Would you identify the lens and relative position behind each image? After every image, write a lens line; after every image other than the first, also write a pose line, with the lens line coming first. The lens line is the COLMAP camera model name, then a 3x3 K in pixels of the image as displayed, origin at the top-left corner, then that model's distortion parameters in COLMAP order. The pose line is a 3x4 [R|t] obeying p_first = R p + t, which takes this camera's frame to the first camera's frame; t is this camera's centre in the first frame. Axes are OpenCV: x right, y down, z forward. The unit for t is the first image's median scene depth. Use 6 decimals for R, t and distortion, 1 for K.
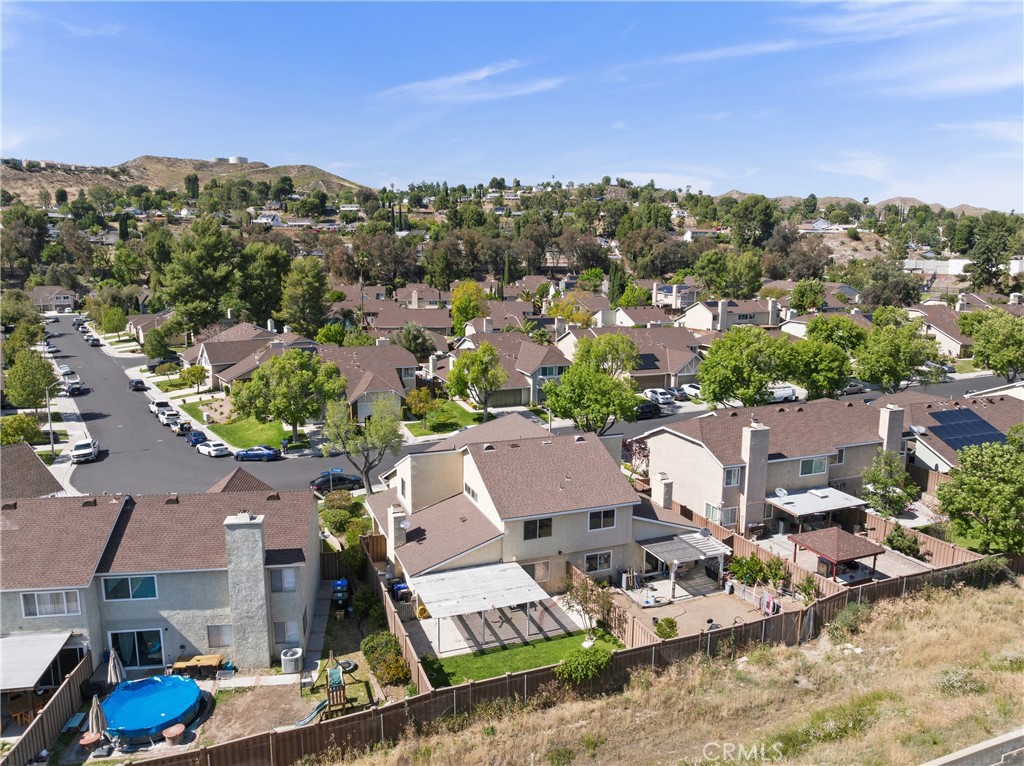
lens RADIAL K [[718.9, 0, 513.5], [0, 718.9, 379.7], [0, 0, 1]] dist [-0.040025, 0.007776]
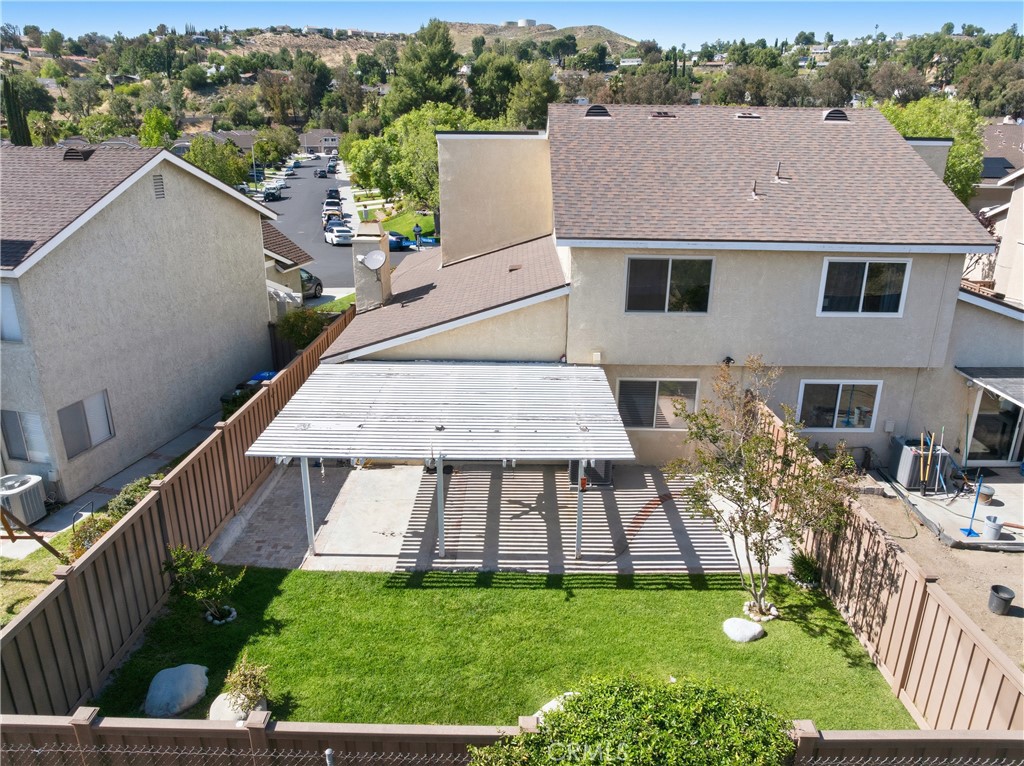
lens RADIAL K [[718.9, 0, 513.5], [0, 718.9, 379.7], [0, 0, 1]] dist [-0.040025, 0.007776]
pose [[0.927025, 0.121279, -0.354847, 0.026049], [-0.063322, 0.983296, 0.170641, 0.053289], [0.369615, -0.135719, 0.919220, 0.168645]]
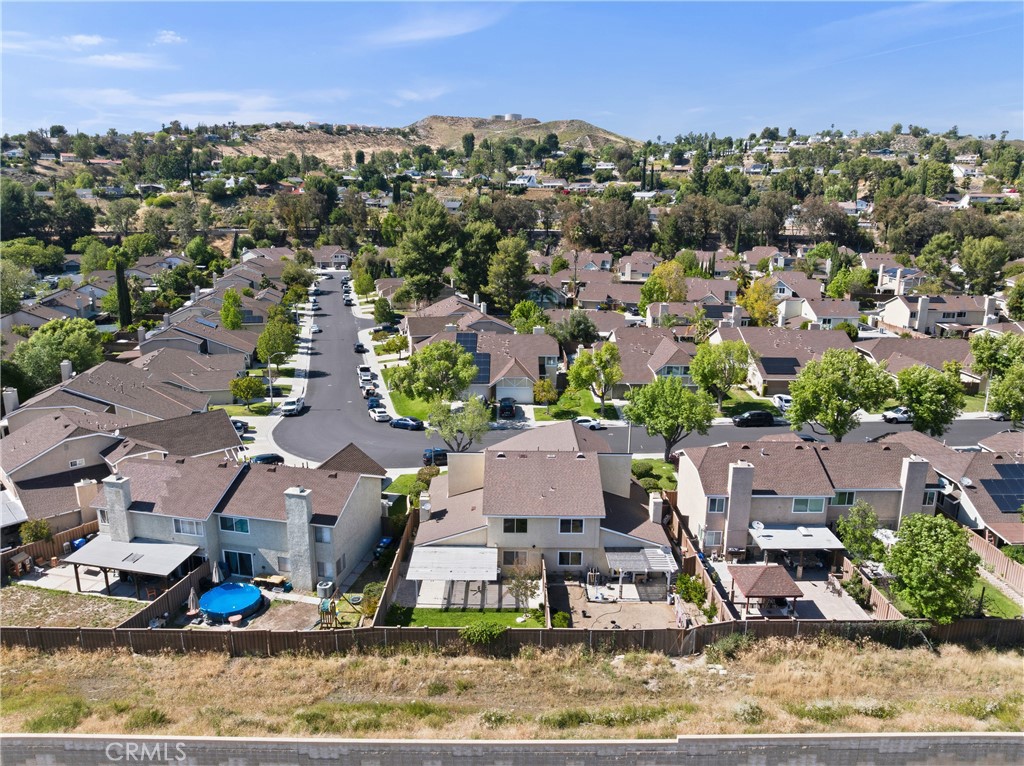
lens RADIAL K [[718.9, 0, 513.5], [0, 718.9, 379.7], [0, 0, 1]] dist [-0.040025, 0.007776]
pose [[0.932539, 0.088669, -0.350013, 0.122754], [-0.064312, 0.994667, 0.080633, -0.041948], [0.355296, -0.052684, 0.933268, -0.050748]]
